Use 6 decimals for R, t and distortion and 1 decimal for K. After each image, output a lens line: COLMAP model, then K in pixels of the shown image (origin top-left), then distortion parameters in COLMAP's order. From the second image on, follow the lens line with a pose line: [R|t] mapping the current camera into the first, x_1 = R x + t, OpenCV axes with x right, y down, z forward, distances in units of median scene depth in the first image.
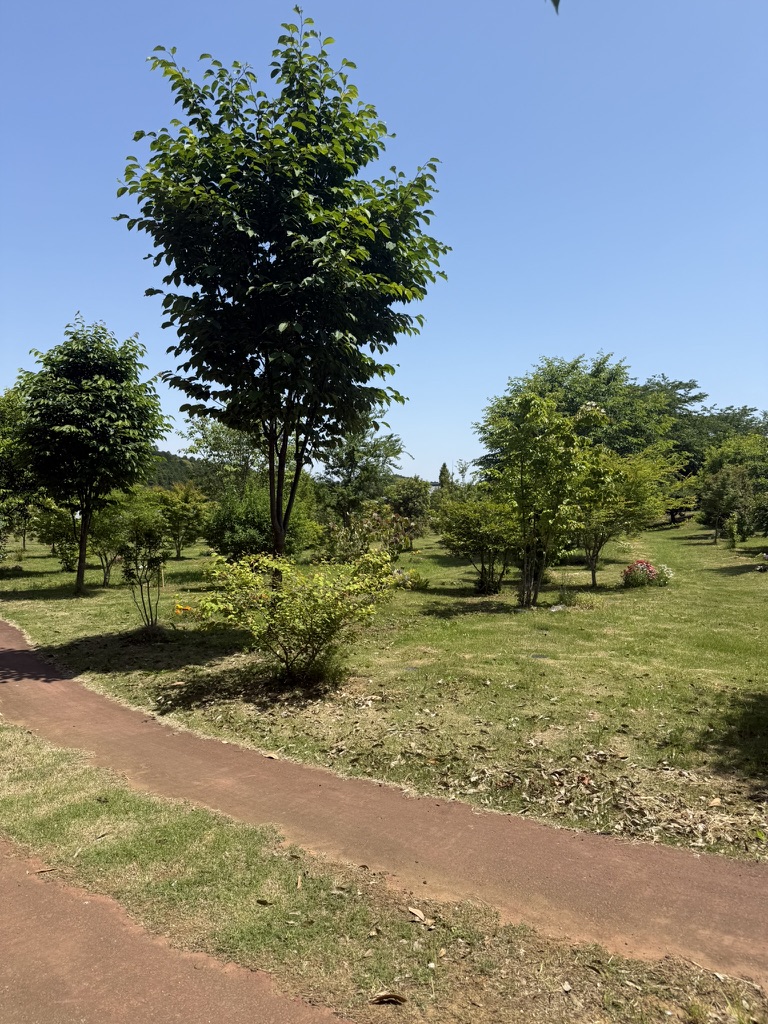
lens RADIAL K [[716.0, 0, 385.2], [0, 716.0, 515.5], [0, 0, 1]] dist [0.055781, -0.056475]
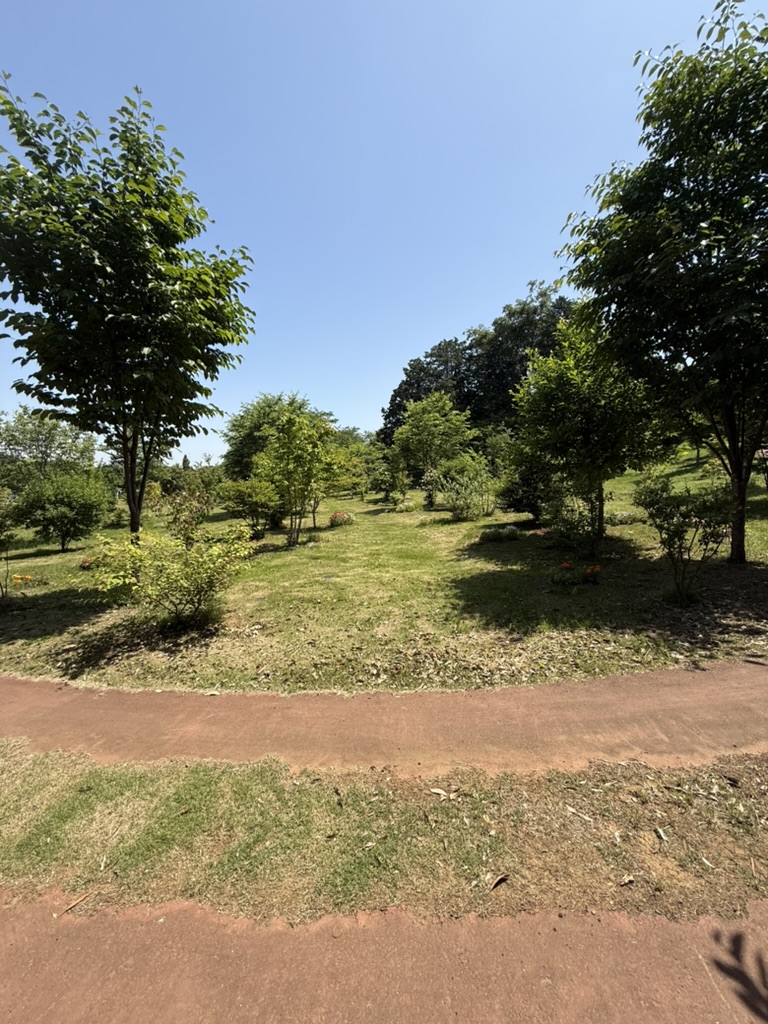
lens RADIAL K [[405.3, 0, 380.6], [0, 405.3, 511.9], [0, 0, 1]] dist [-0.000143, 0.001629]
pose [[0.857268, -0.066787, 0.510521, -0.145486], [0.032648, 0.996607, 0.075554, -0.019113], [-0.513834, -0.048102, 0.856540, 0.143378]]
